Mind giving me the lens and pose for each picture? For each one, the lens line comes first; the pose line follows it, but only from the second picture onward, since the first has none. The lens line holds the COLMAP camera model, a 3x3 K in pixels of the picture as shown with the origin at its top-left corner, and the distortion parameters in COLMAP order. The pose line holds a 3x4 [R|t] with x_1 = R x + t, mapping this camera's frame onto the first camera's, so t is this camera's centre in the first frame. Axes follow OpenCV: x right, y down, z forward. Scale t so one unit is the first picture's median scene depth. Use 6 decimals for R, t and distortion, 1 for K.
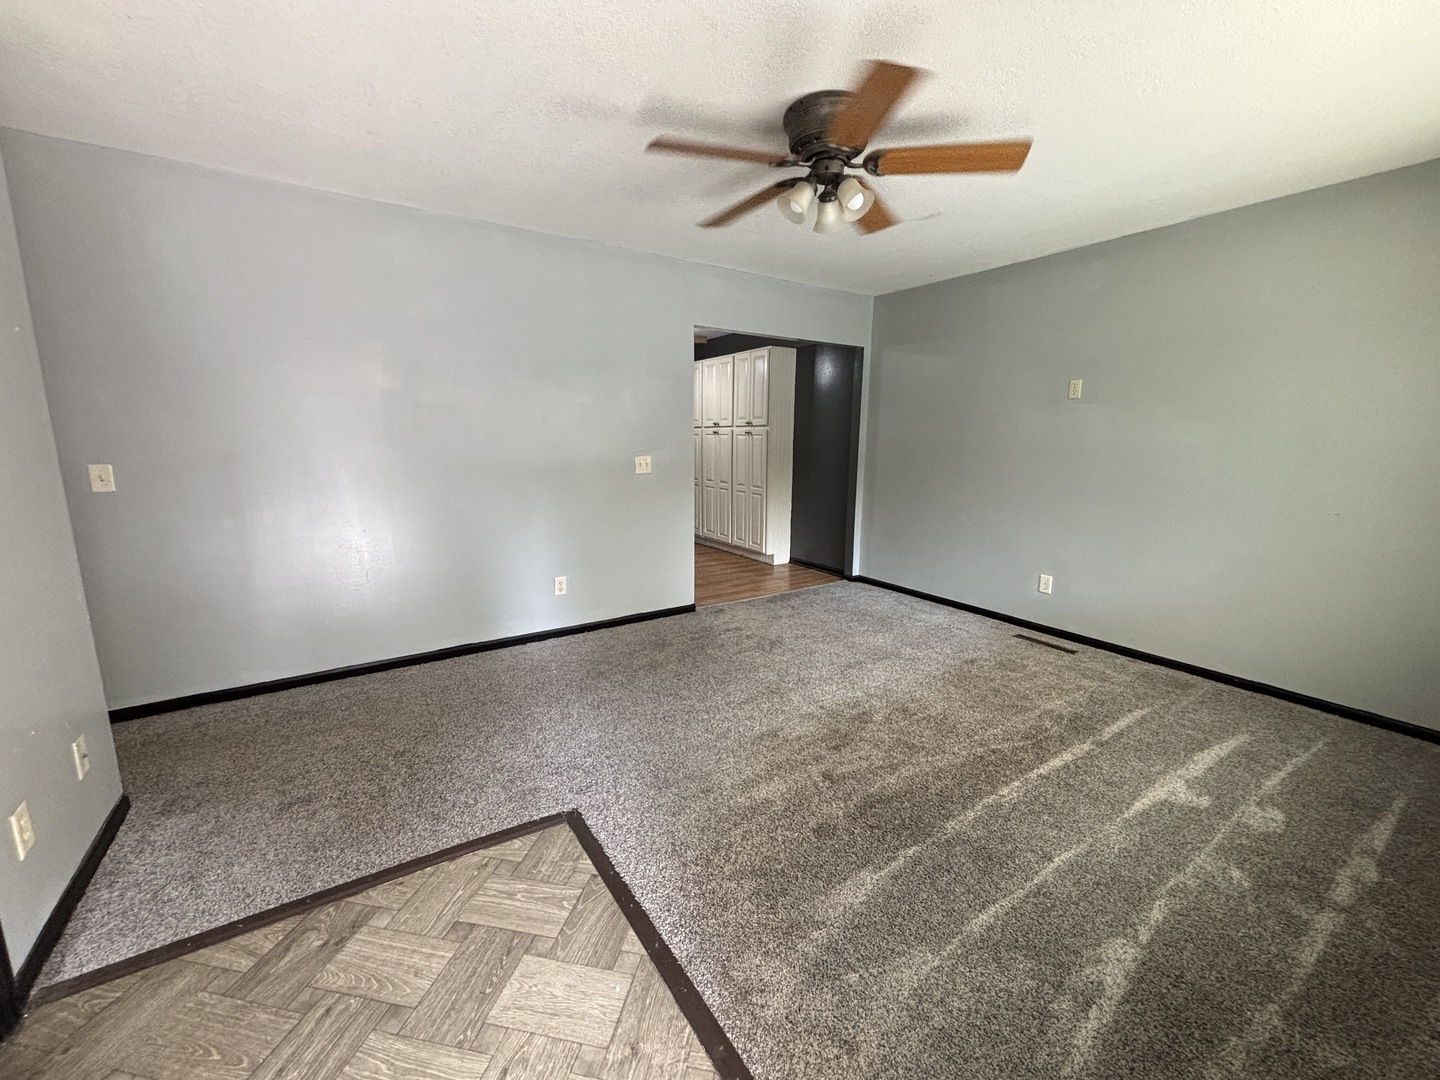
lens RADIAL K [[577.9, 0, 720.0], [0, 577.9, 540.0], [0, 0, 1]] dist [-0.003732, -0.000373]
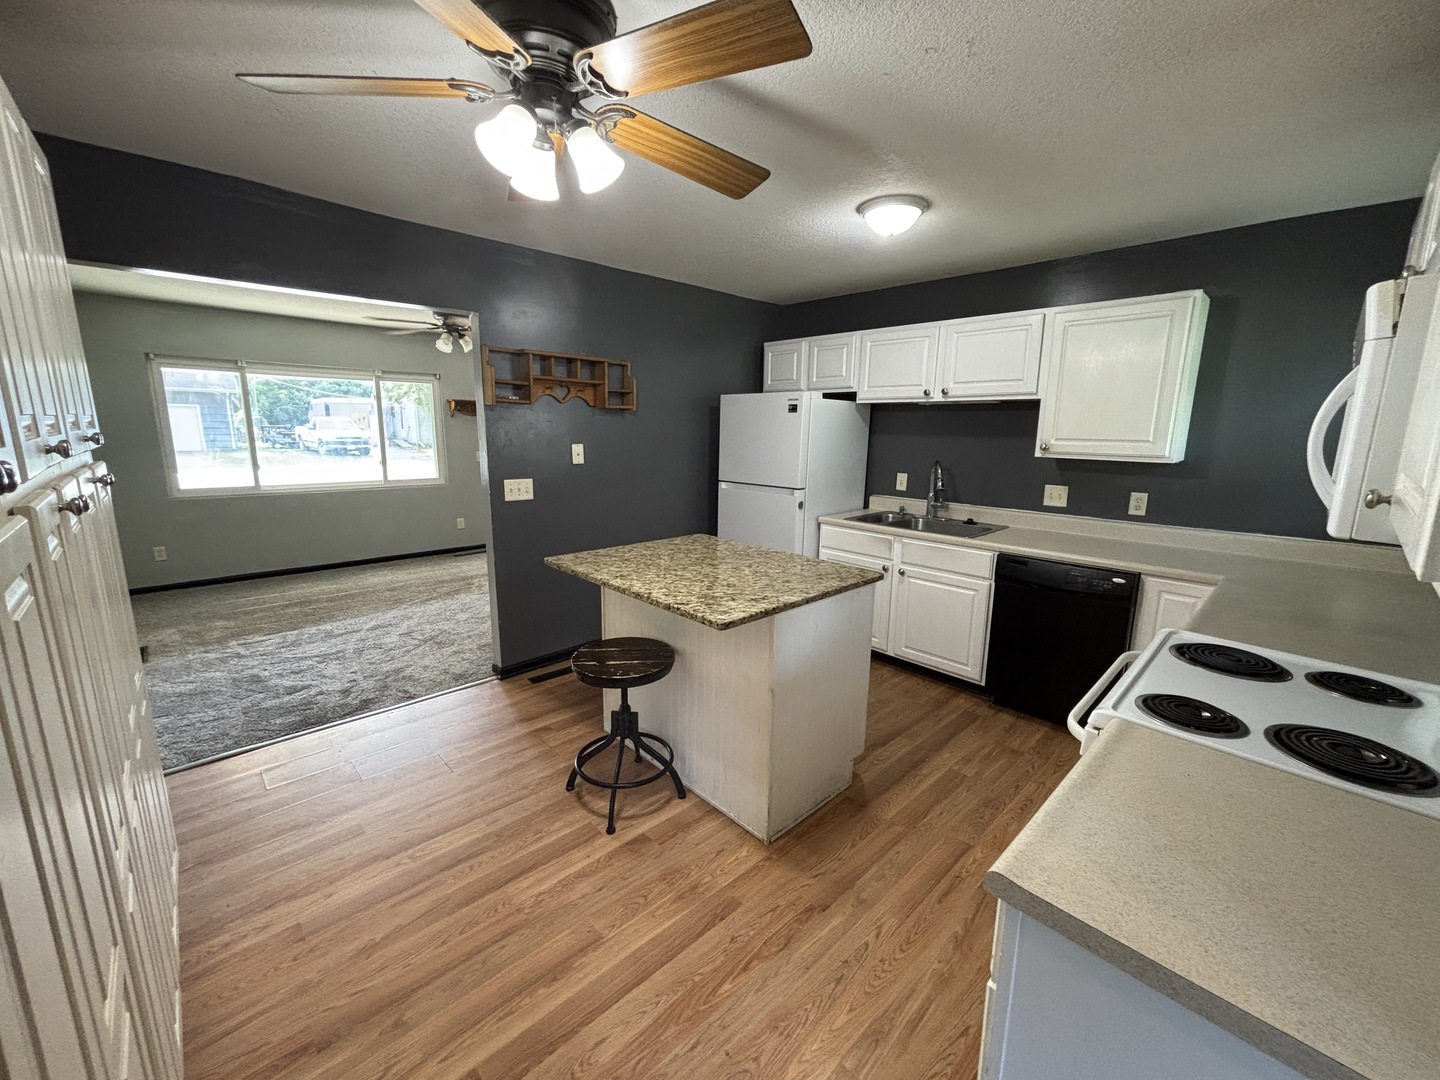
lens RADIAL K [[585.7, 0, 720.0], [0, 585.7, 540.0], [0, 0, 1]] dist [0.001299, 0.000030]
pose [[-0.985026, 0.013956, -0.171839, -0.382811], [-0.049647, 0.931536, 0.360245, -0.632979], [0.165102, 0.363382, -0.916894, 3.063924]]
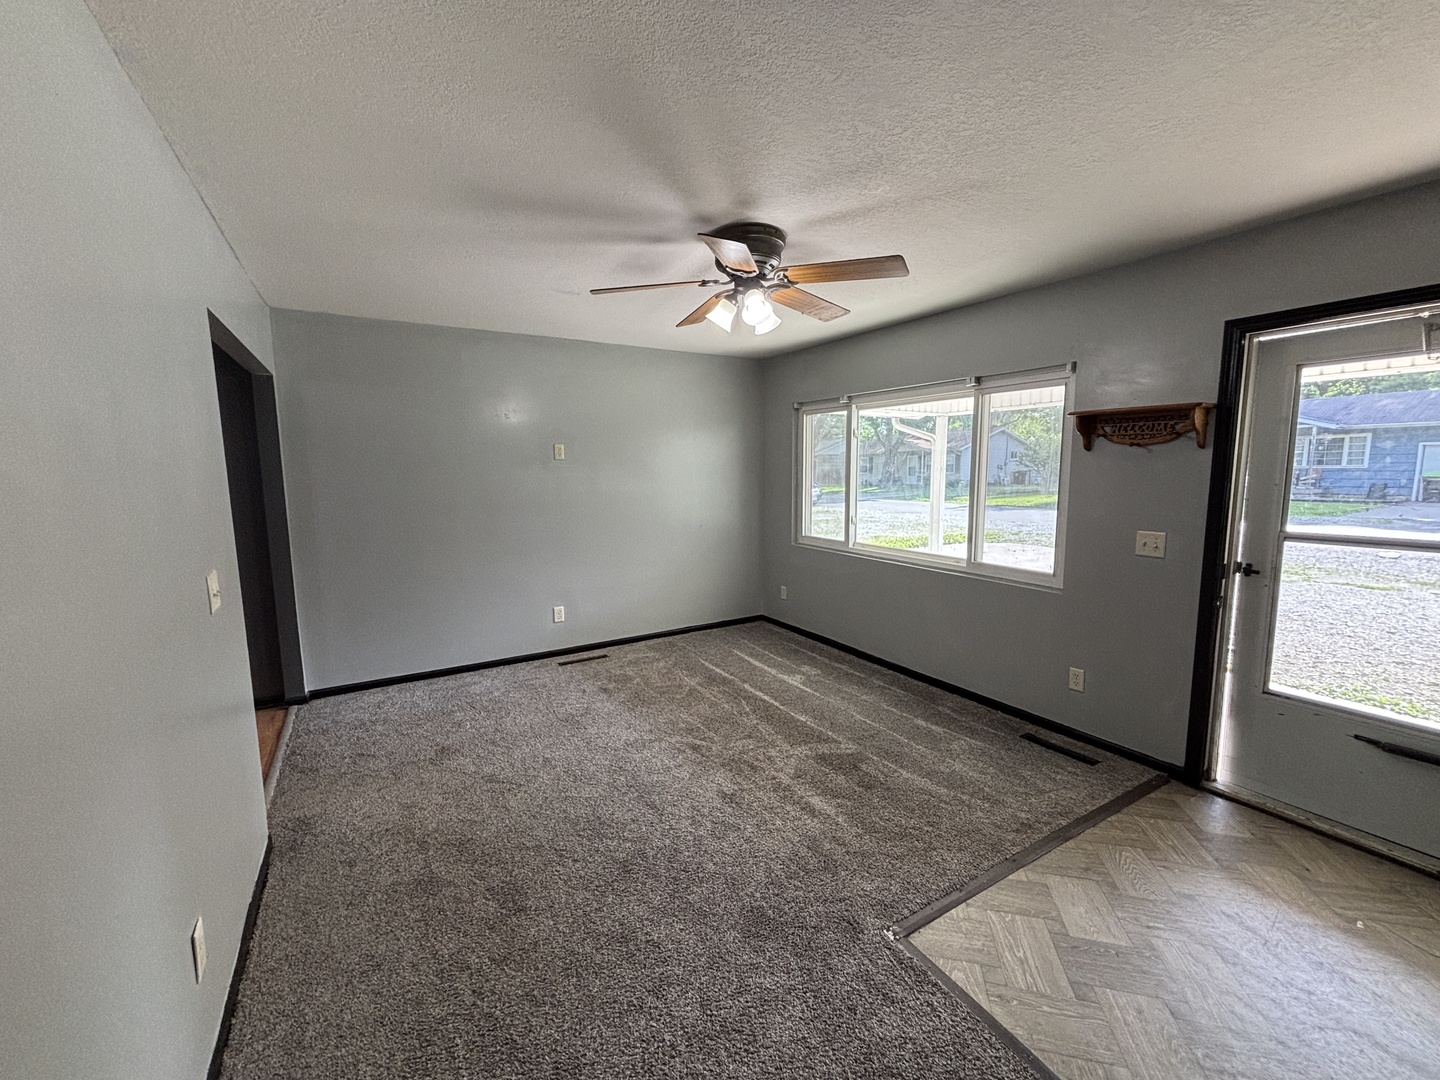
lens RADIAL K [[582.3, 0, 720.0], [0, 582.3, 539.0], [0, 0, 1]] dist [0.004828, -0.000223]
pose [[0.044888, -0.130329, 0.990454, -0.903792], [0.188724, 0.974707, 0.119704, -0.239922], [-0.981004, 0.181549, 0.068349, 0.901161]]
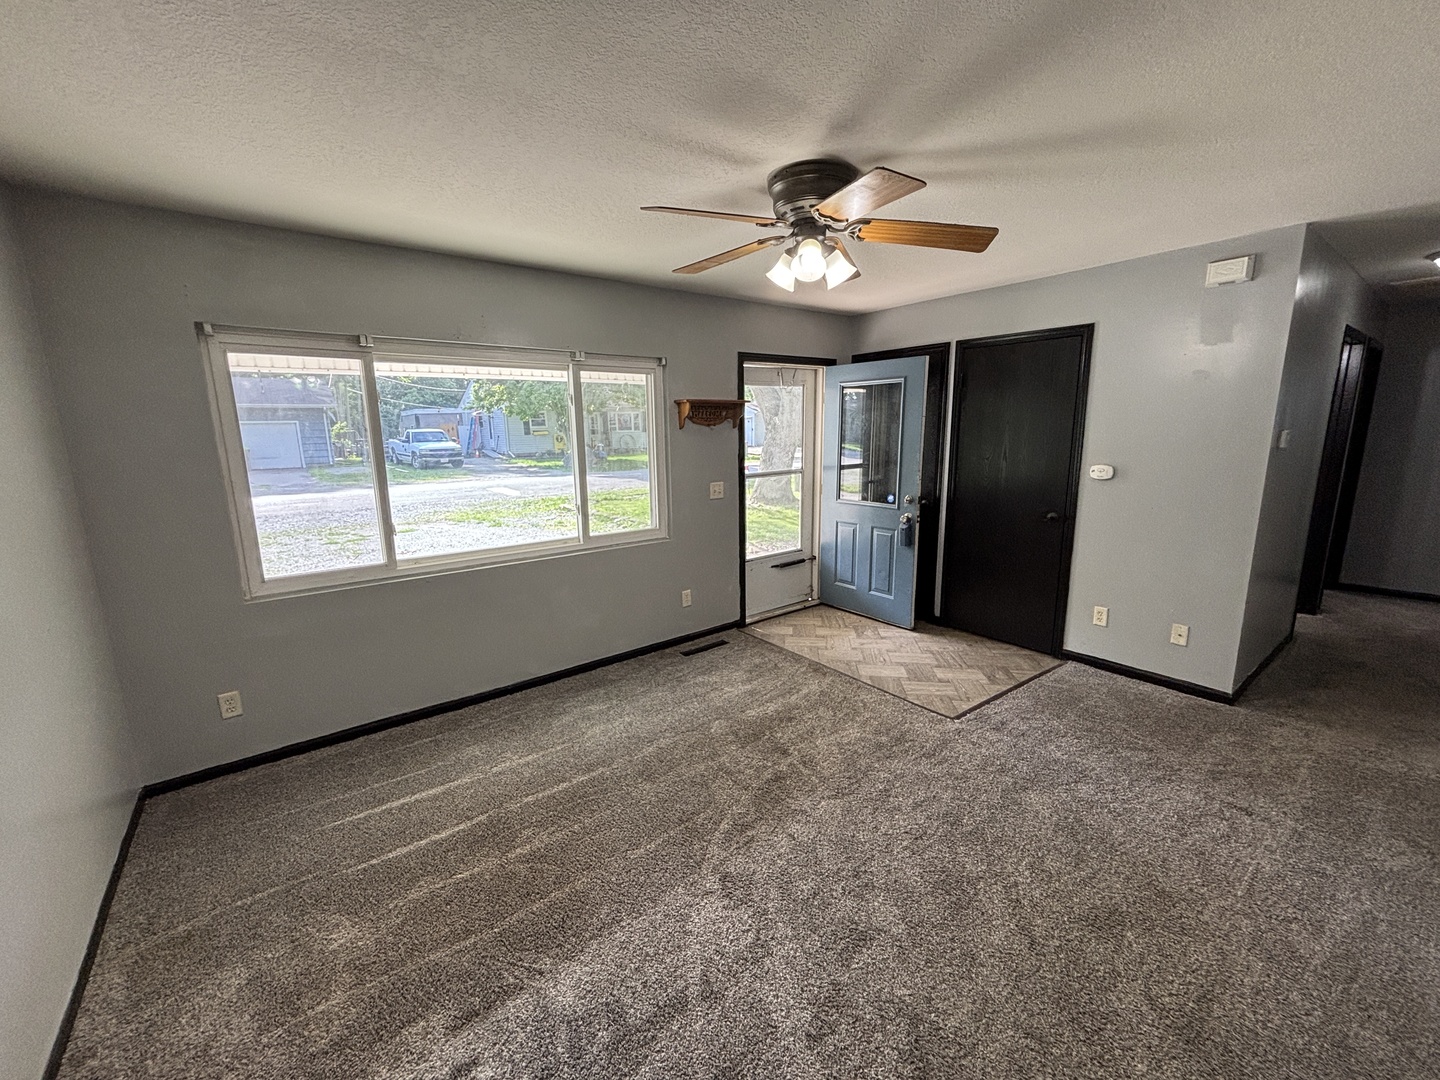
lens RADIAL K [[582.3, 0, 720.0], [0, 582.3, 539.0], [0, 0, 1]] dist [0.004828, -0.000223]
pose [[-0.997099, 0.024706, -0.071996, 0.371609], [-0.003078, 0.932002, 0.362441, -0.430037], [0.076055, 0.361611, -0.929222, 1.821012]]
